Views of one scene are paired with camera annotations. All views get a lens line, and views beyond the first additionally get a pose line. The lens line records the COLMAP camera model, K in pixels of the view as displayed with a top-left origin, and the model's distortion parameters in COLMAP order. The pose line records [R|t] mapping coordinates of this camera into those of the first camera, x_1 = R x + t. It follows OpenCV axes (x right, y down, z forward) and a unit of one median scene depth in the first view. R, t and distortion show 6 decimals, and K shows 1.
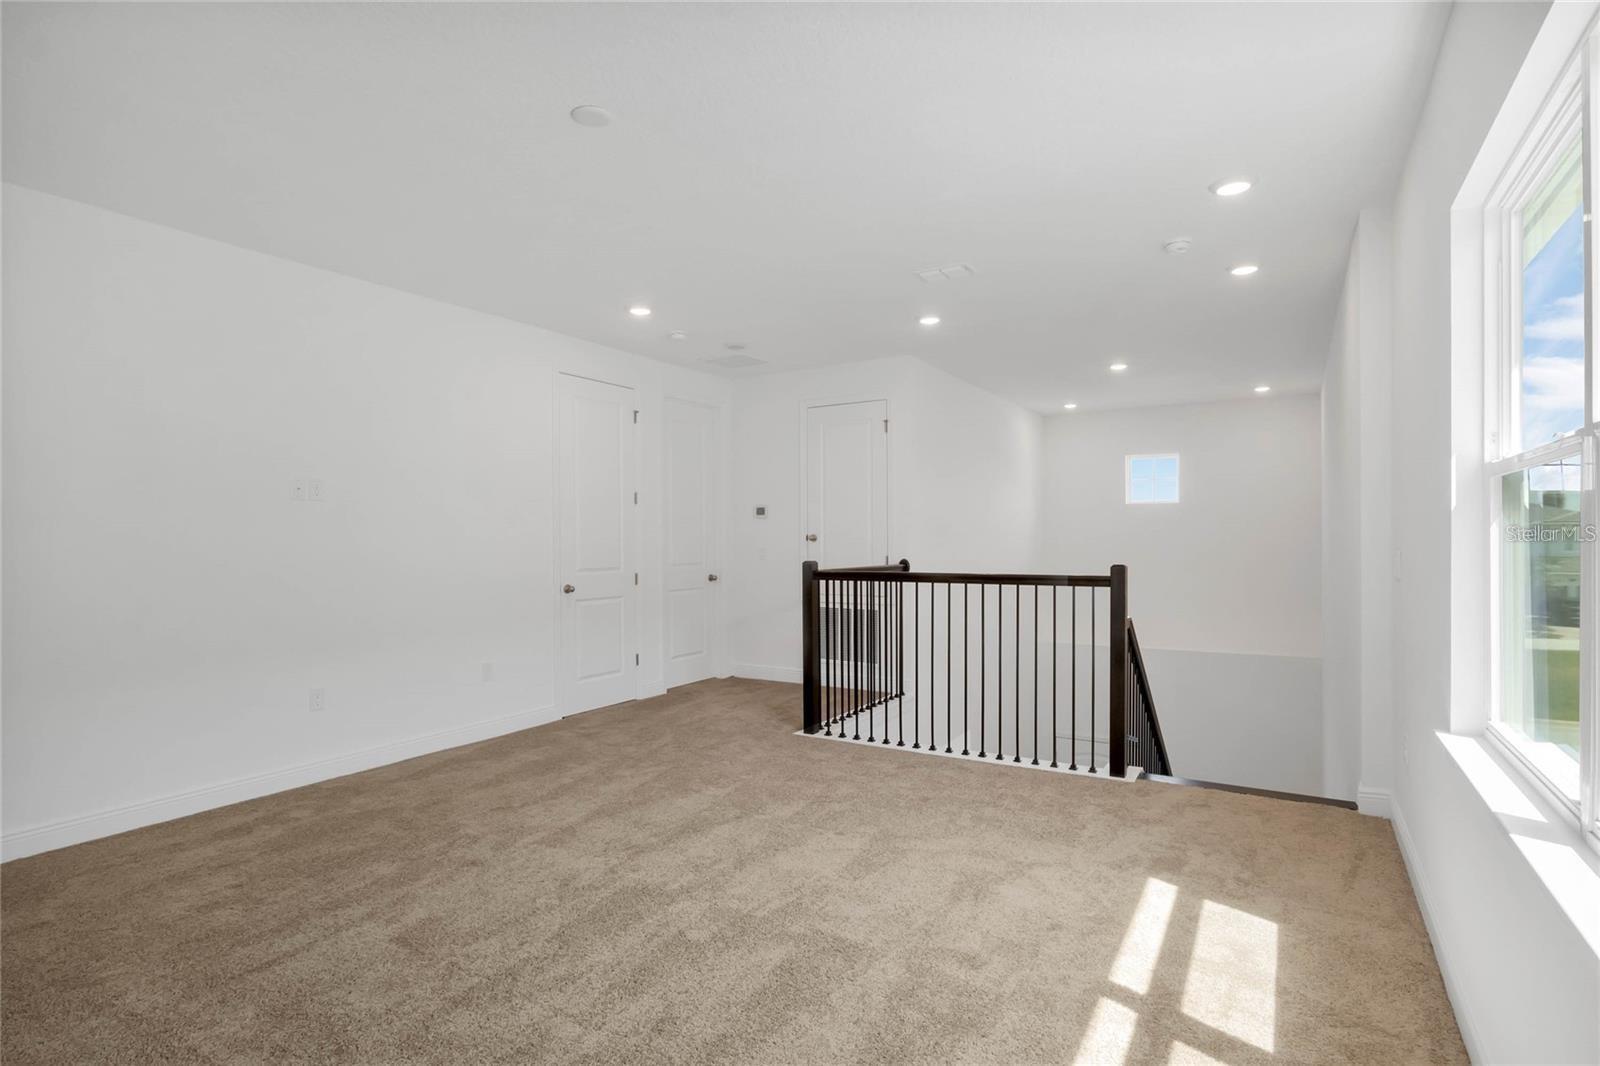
lens RADIAL K [[811.5, 0, 803.2], [0, 811.5, 541.2], [0, 0, 1]] dist [-0.003822, -0.001713]
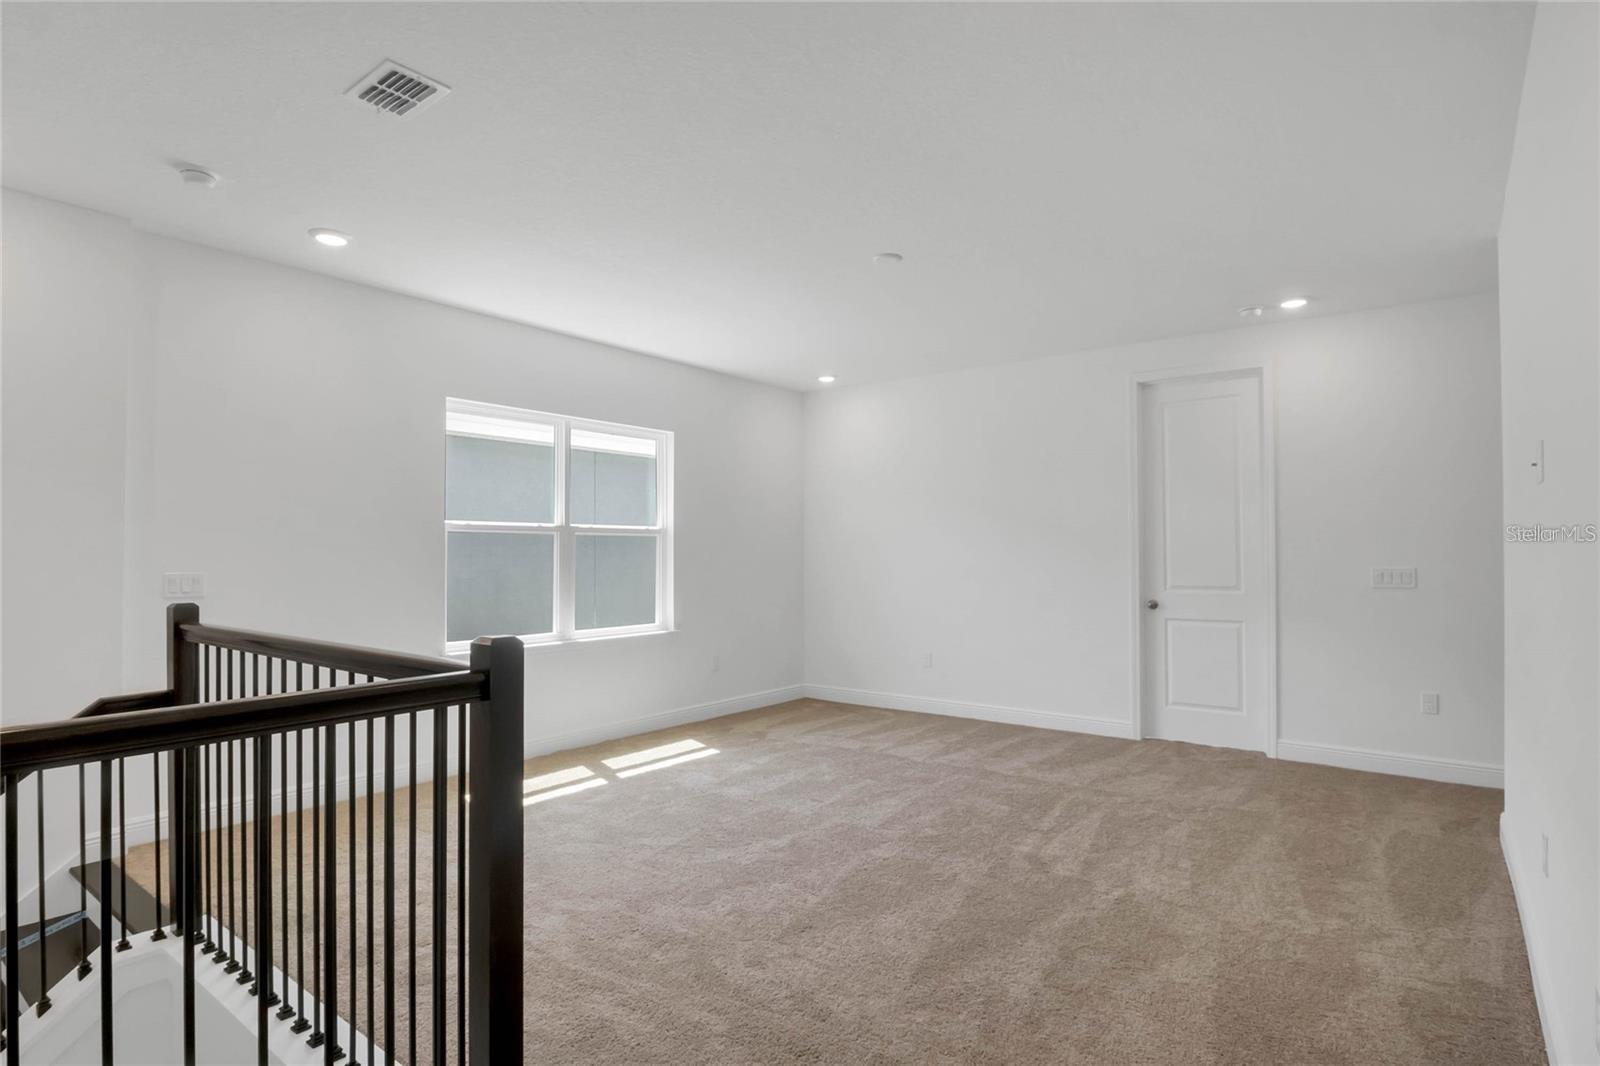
lens RADIAL K [[811.5, 0, 803.2], [0, 811.5, 541.2], [0, 0, 1]] dist [-0.003822, -0.001713]
pose [[-0.992323, 0.010937, 0.123185, -0.180569], [0.009910, 0.999911, -0.008943, -0.010477], [-0.123272, -0.007654, -0.992343, 1.570626]]
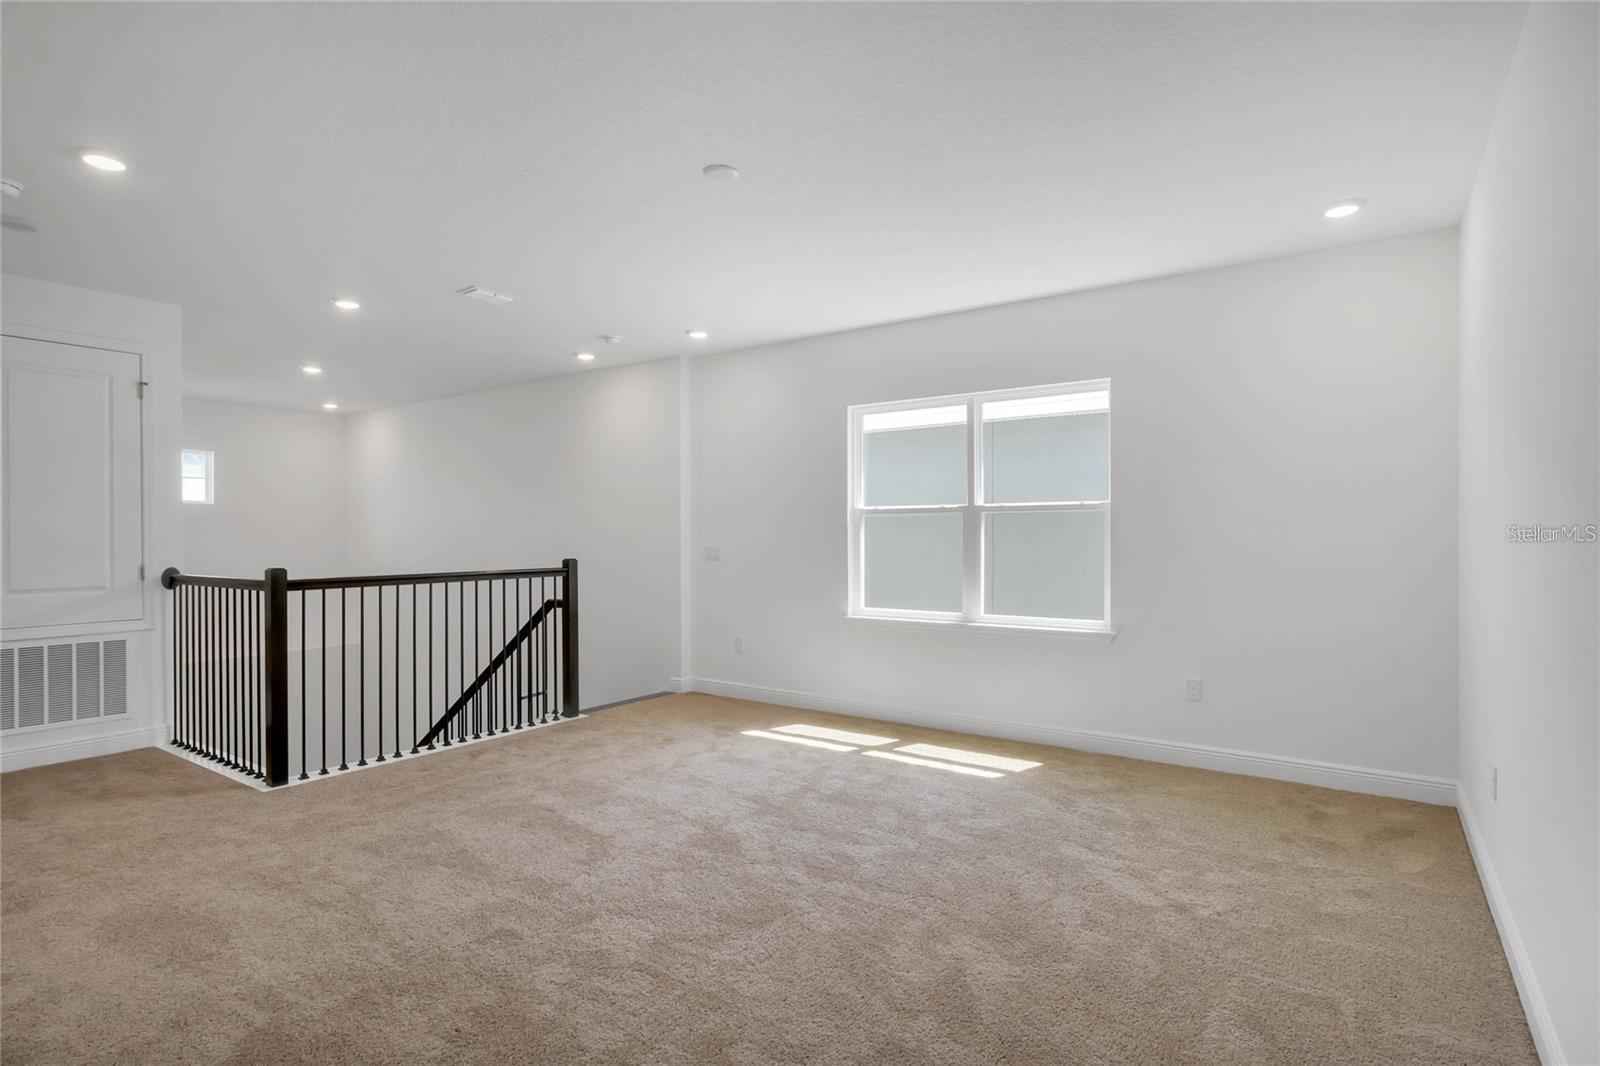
lens RADIAL K [[811.5, 0, 803.2], [0, 811.5, 541.2], [0, 0, 1]] dist [-0.003822, -0.001713]
pose [[0.063652, -0.004860, 0.997960, -0.917035], [0.008221, 0.999957, 0.004346, -0.002732], [-0.997938, 0.007927, 0.063689, 0.525850]]
